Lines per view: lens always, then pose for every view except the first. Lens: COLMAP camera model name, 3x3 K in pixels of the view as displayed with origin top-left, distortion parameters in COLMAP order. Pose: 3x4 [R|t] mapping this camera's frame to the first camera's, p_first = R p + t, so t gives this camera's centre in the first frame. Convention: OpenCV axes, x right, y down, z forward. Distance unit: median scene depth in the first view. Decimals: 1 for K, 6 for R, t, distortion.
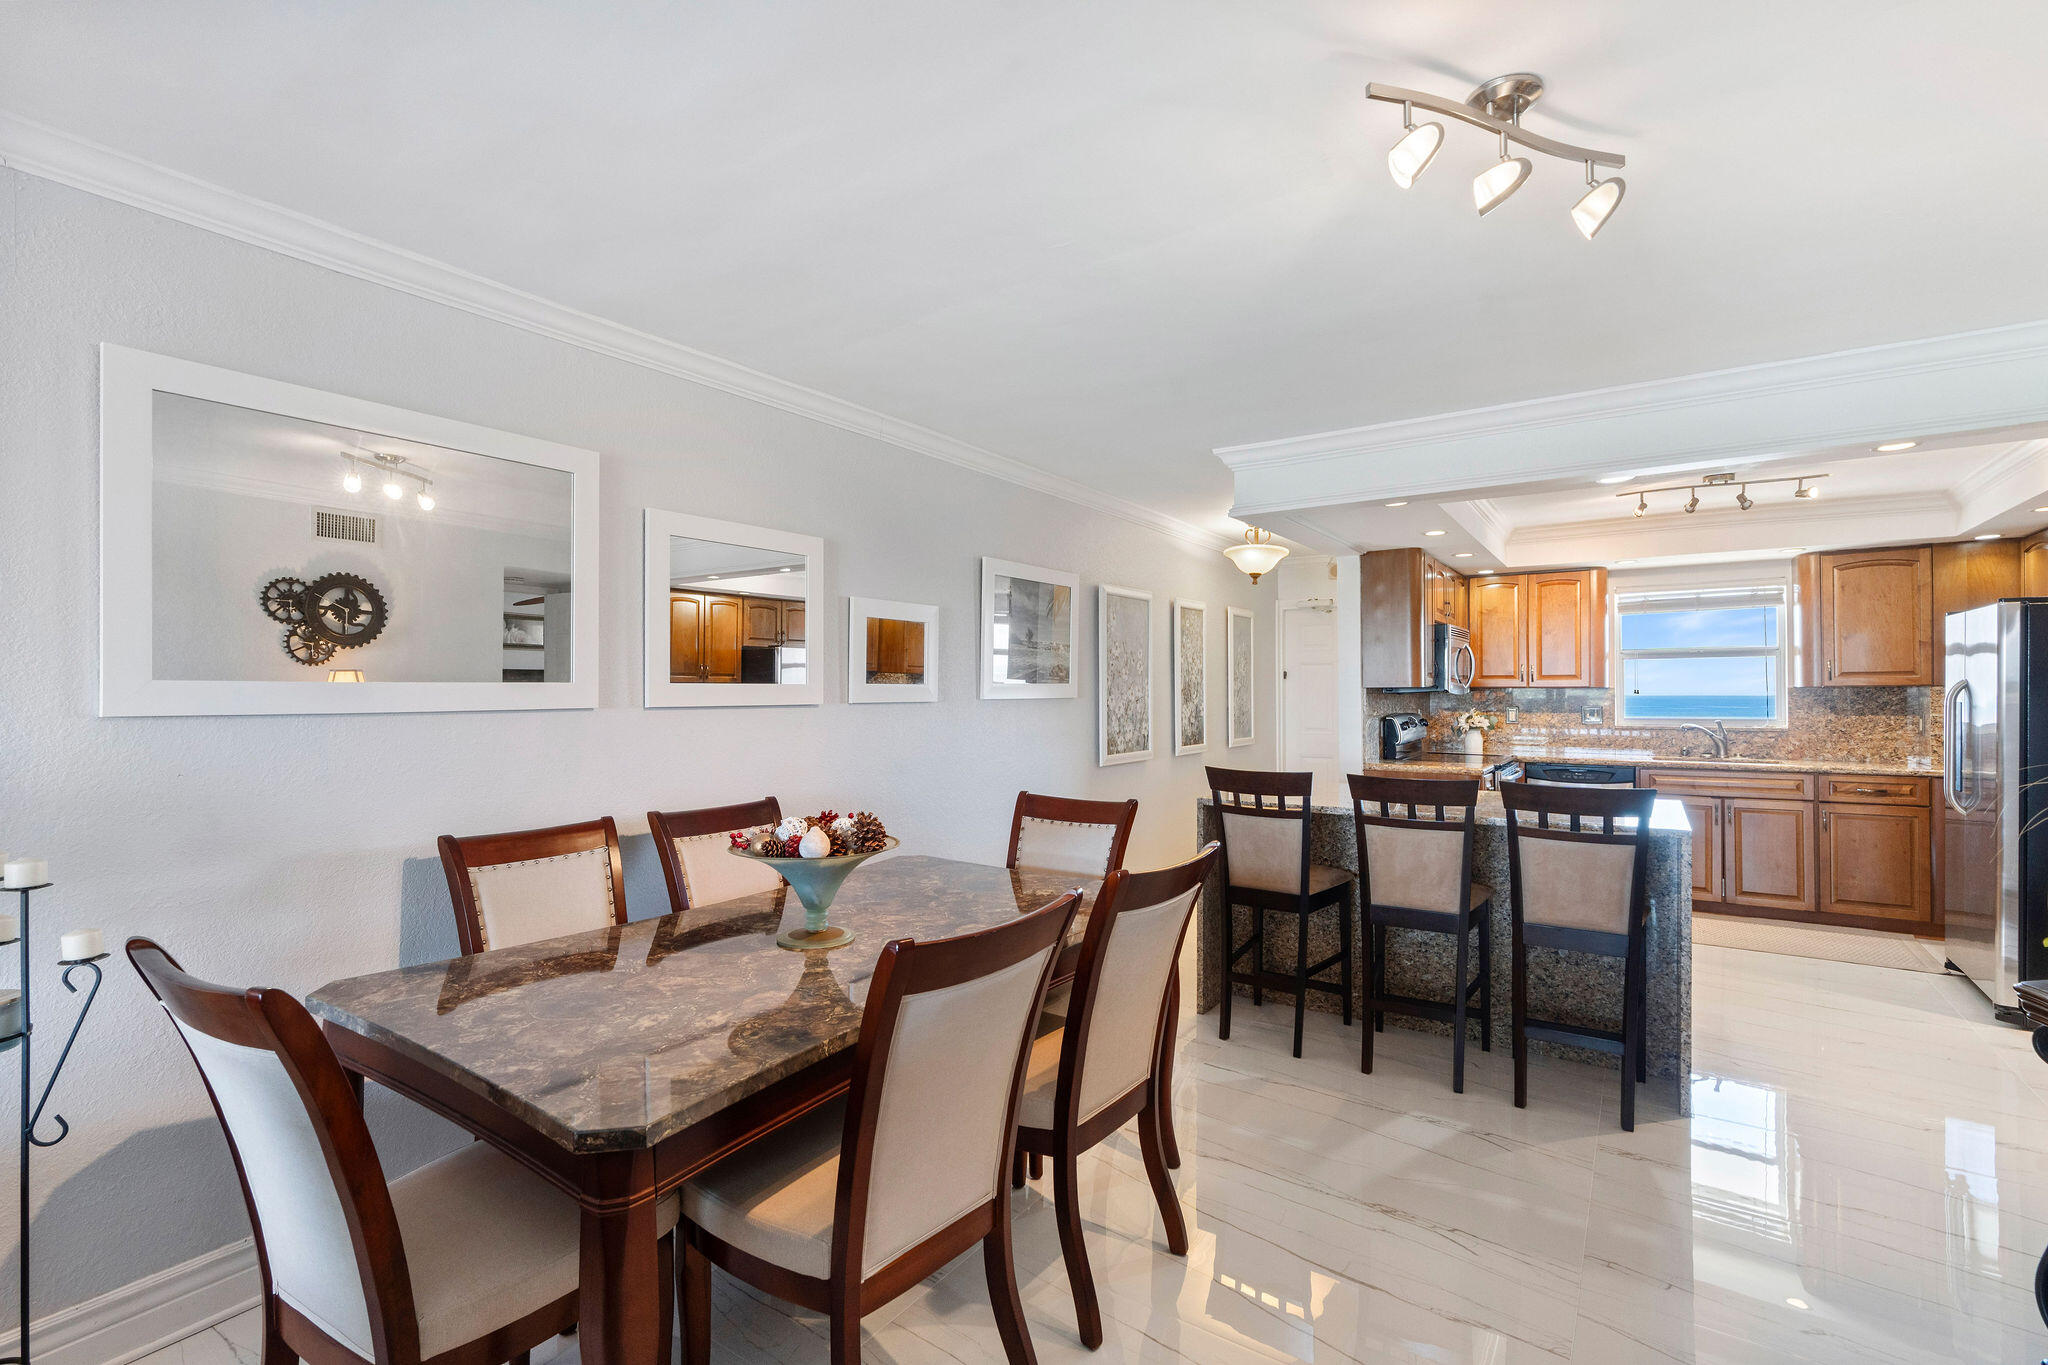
lens RADIAL K [[926.3, 0, 1011.7], [0, 926.3, 688.2], [0, 0, 1]] dist [-0.012884, 0.004302]
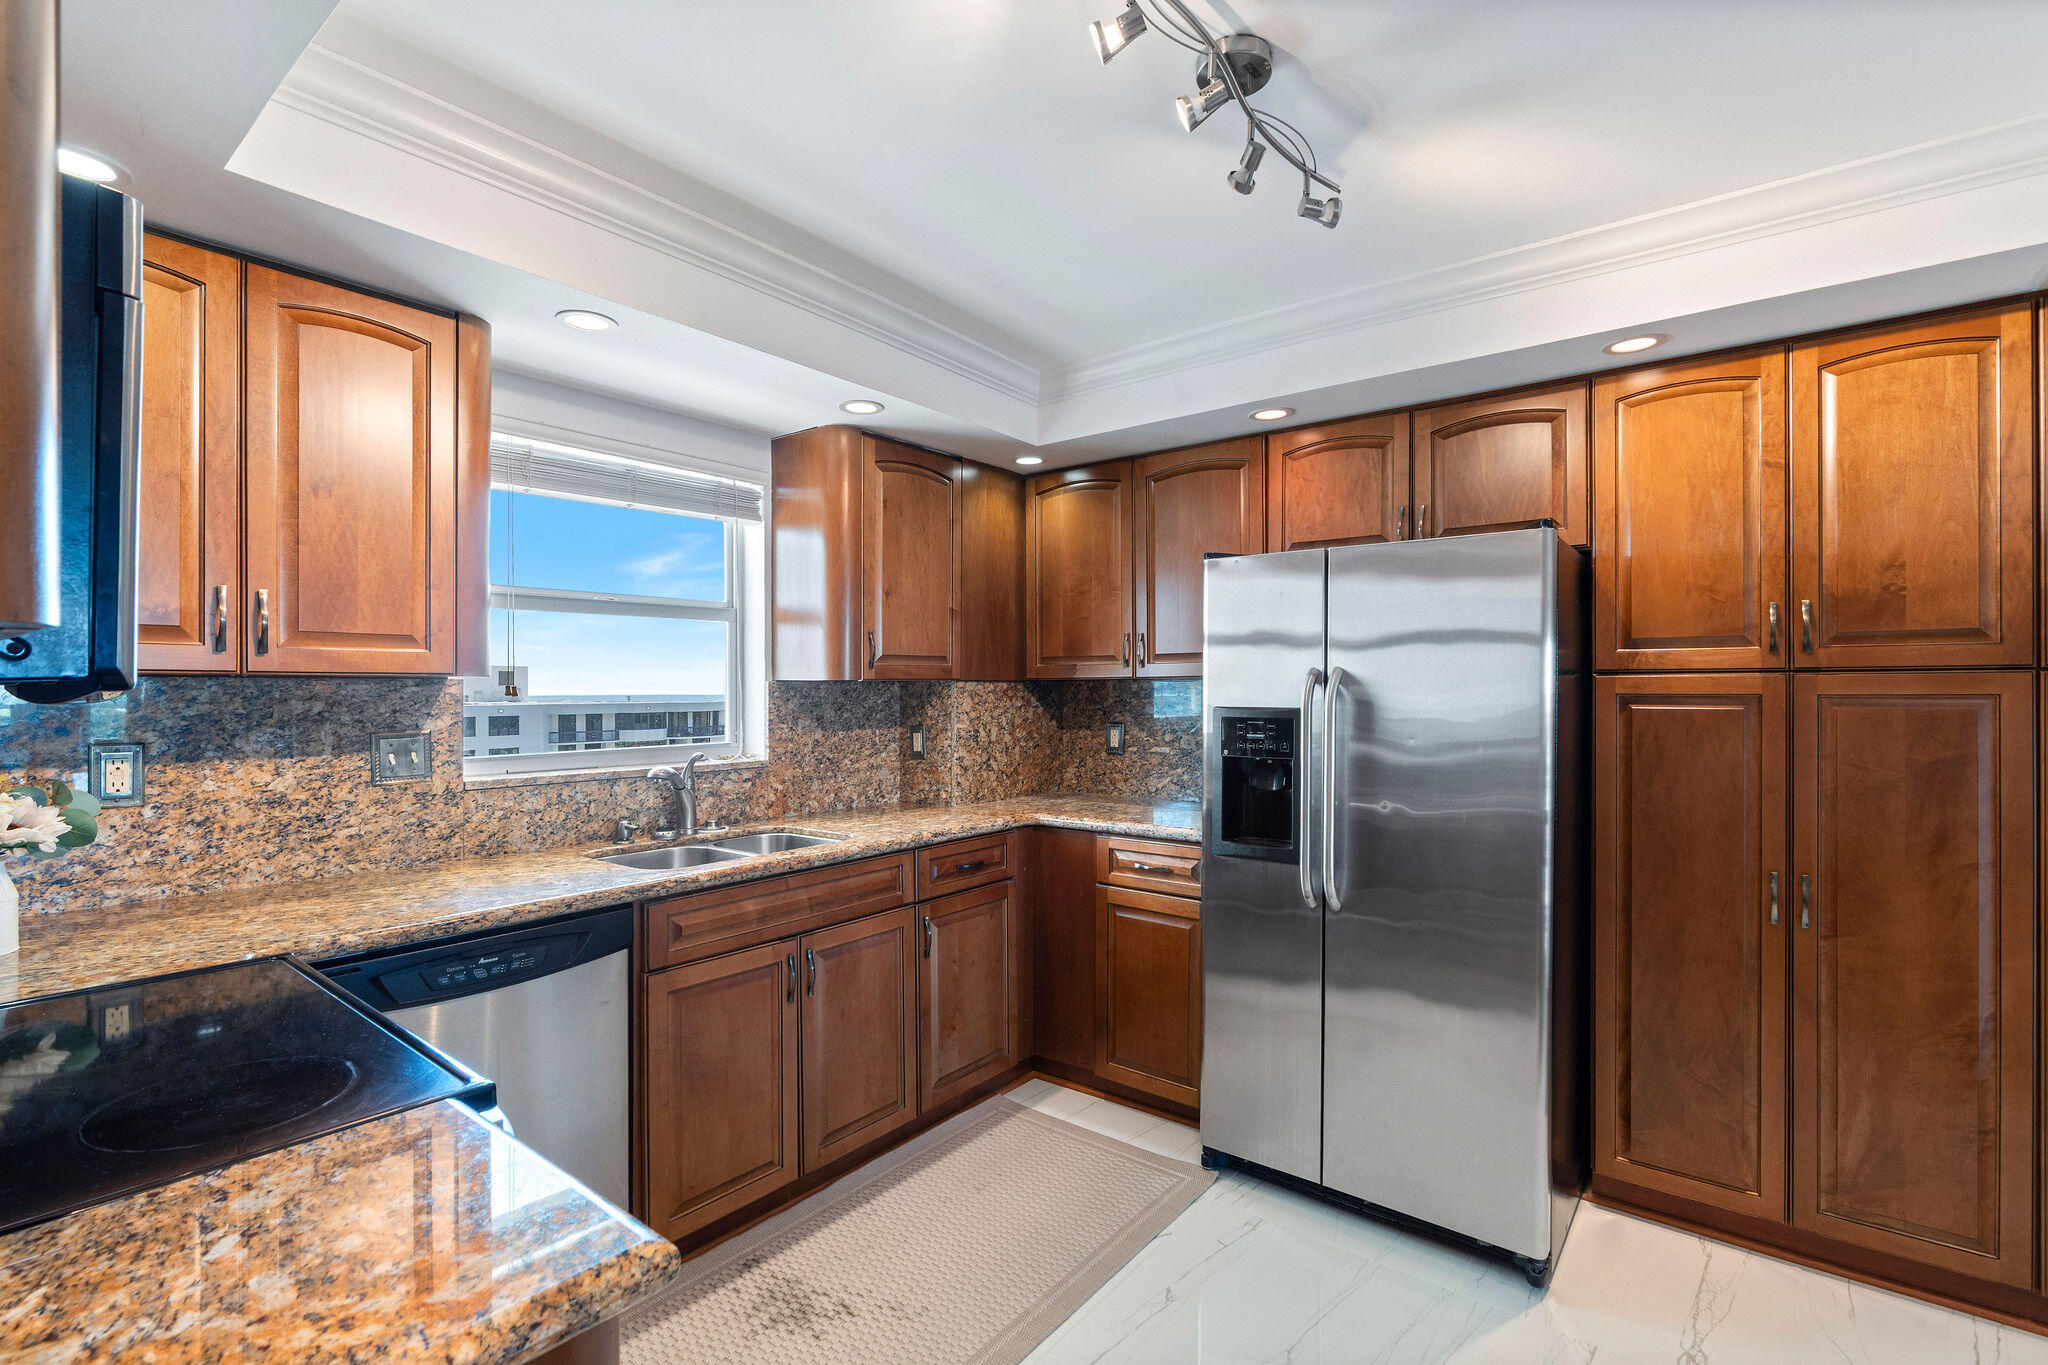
lens RADIAL K [[926.3, 0, 1032.0], [0, 926.3, 695.6], [0, 0, 1]] dist [-0.012884, 0.004302]
pose [[0.050386, -0.005651, 0.998714, 0.357433], [-0.004949, 0.999970, 0.005908, 0.003547], [-0.998718, -0.005241, 0.050357, 0.898665]]
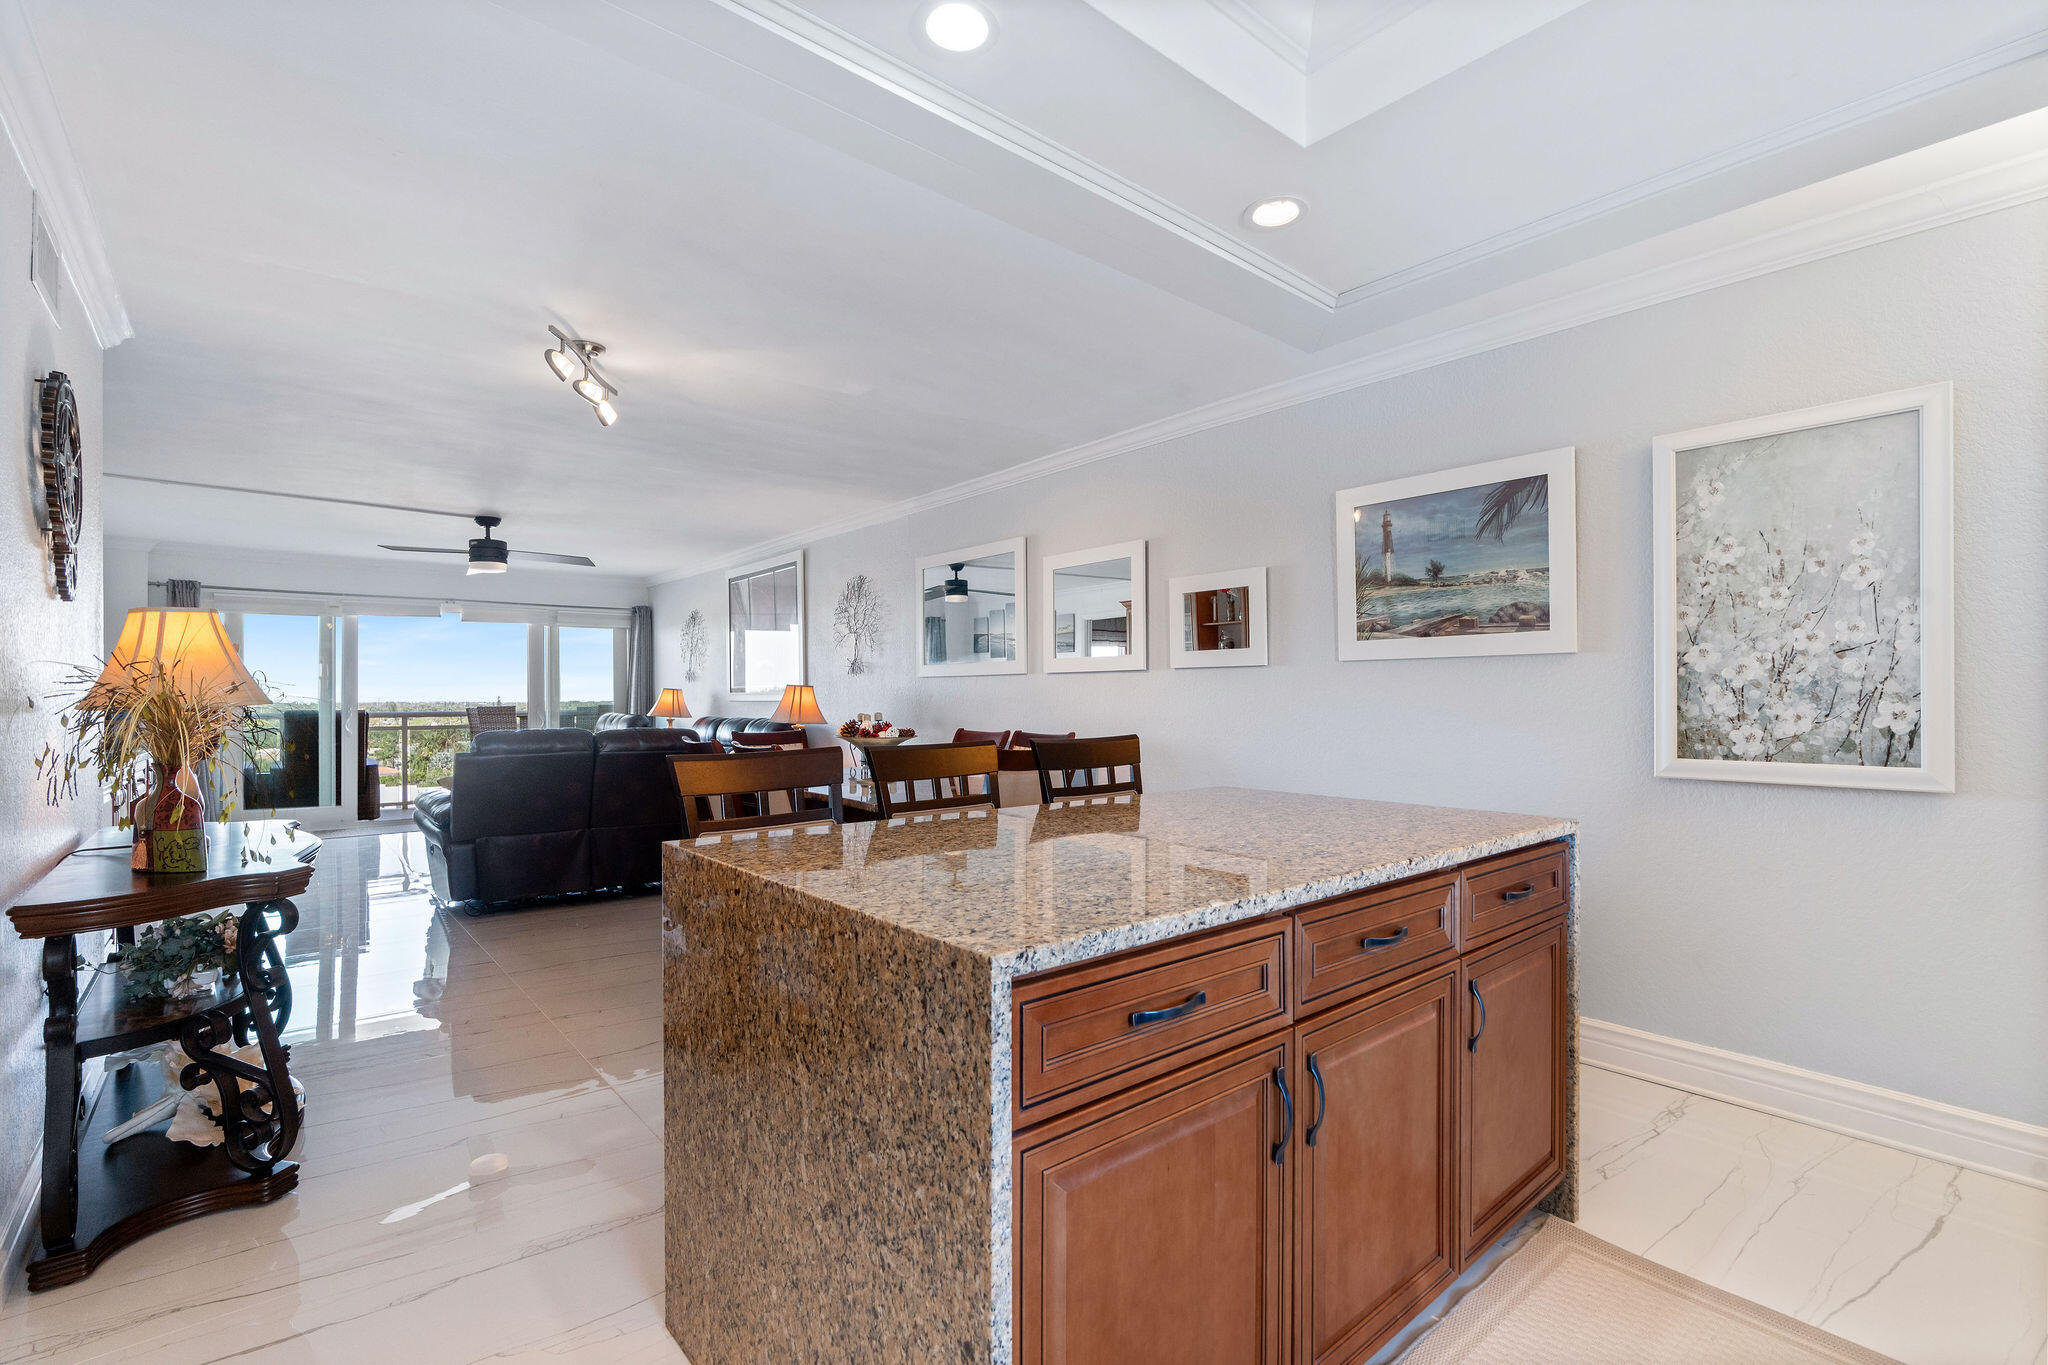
lens RADIAL K [[926.3, 0, 1026.9], [0, 926.3, 696.6], [0, 0, 1]] dist [-0.012884, 0.004302]
pose [[-0.262354, 0.003100, -0.964967, 0.690437], [0.007042, 0.999974, 0.001297, 0.033458], [0.964946, -0.006455, -0.262369, 0.762824]]
